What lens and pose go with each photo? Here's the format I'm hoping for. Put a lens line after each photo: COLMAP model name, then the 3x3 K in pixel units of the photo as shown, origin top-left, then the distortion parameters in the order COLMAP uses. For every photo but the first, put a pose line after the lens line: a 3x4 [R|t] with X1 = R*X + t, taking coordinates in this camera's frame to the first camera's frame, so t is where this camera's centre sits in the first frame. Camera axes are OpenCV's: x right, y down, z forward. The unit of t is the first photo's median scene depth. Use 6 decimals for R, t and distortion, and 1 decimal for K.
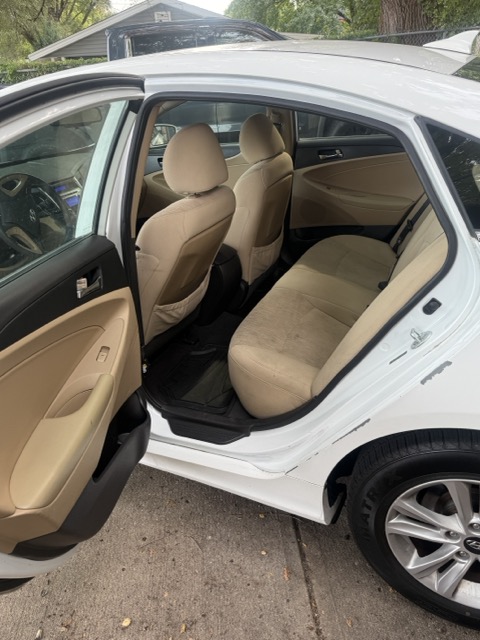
lens RADIAL K [[469.9, 0, 240.0], [0, 469.9, 320.0], [0, 0, 1]] dist [0.010627, -0.006171]
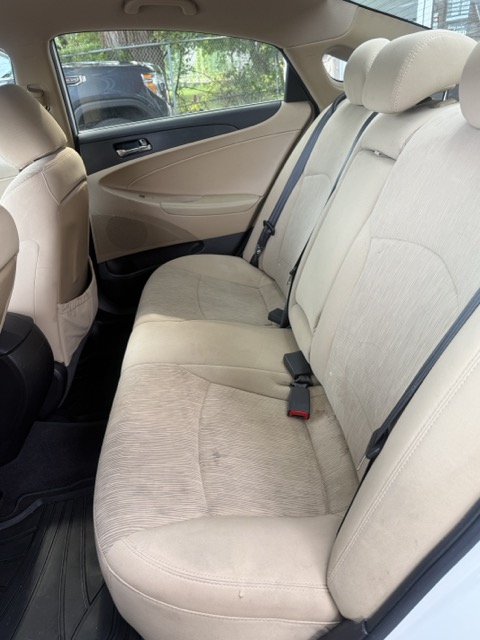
lens RADIAL K [[469.9, 0, 240.0], [0, 469.9, 320.0], [0, 0, 1]] dist [0.010627, -0.006171]
pose [[0.869612, -0.244775, 0.428789, -0.032765], [0.263811, 0.964449, 0.015532, -0.085750], [-0.417347, 0.099612, 0.903271, 0.372183]]
